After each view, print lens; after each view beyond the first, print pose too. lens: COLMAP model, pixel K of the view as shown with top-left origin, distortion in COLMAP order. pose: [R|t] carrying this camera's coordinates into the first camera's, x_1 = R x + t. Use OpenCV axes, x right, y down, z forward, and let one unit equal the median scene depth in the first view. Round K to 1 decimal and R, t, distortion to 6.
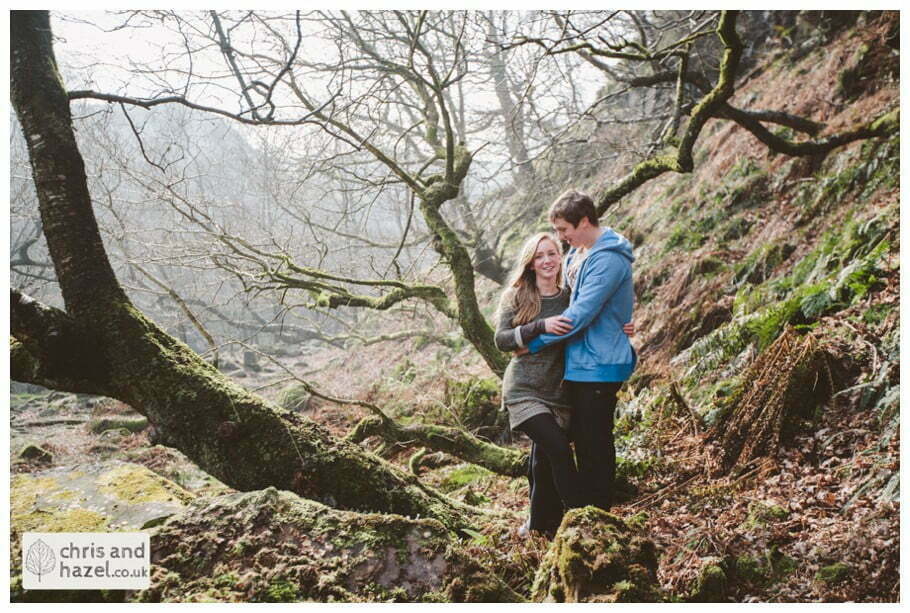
lens RADIAL K [[918.1, 0, 455.0], [0, 918.1, 306.5], [0, 0, 1]] dist [0.012236, 0.178087]
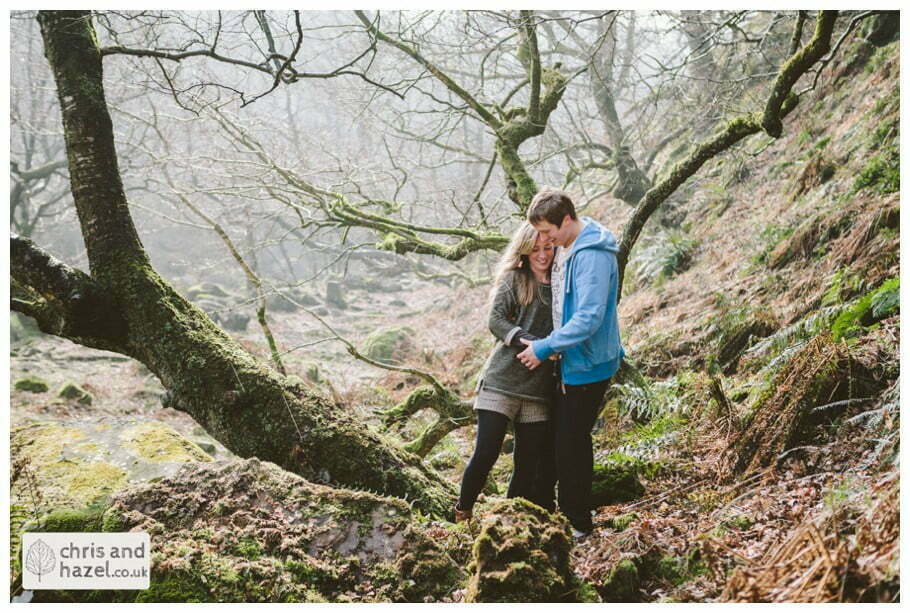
lens RADIAL K [[1396.4, 0, 455.0], [0, 1396.4, 306.5], [0, 0, 1]] dist [0.011866, 0.038705]
pose [[0.983631, 0.061926, -0.169218, 0.258308], [-0.048426, 0.995391, 0.082775, -0.110484], [0.173564, -0.073226, 0.982096, -0.484481]]
